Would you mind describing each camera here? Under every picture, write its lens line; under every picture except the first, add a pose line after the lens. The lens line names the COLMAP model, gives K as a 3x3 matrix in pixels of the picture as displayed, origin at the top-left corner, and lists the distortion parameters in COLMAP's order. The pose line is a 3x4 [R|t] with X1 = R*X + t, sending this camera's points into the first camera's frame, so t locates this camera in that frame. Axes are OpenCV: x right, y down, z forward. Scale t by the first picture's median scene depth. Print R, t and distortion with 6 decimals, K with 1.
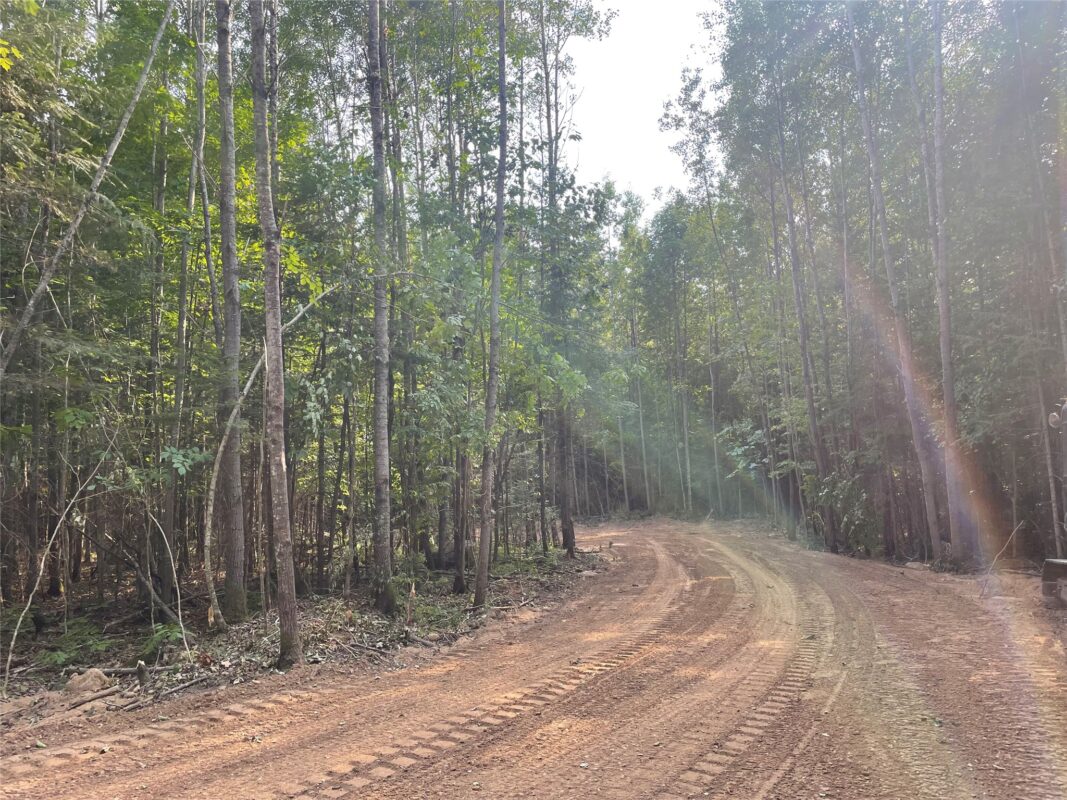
lens RADIAL K [[800.0, 0, 535.0], [0, 800.0, 400.8], [0, 0, 1]] dist [0.090136, -0.118193]
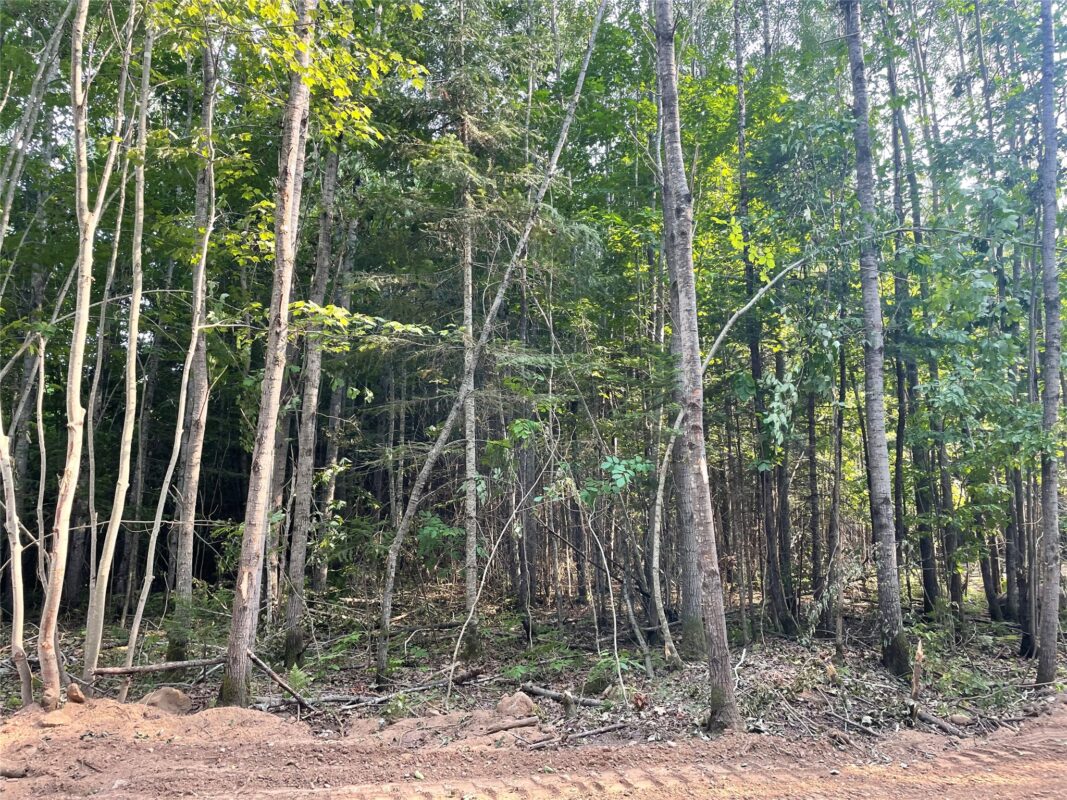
lens RADIAL K [[800.0, 0, 535.7], [0, 800.0, 404.9], [0, 0, 1]] dist [0.090136, -0.118193]
pose [[0.772799, -0.061048, -0.631708, 0.062493], [0.047016, 0.998135, -0.038942, 0.028266], [0.632907, 0.000394, 0.774228, 0.229171]]
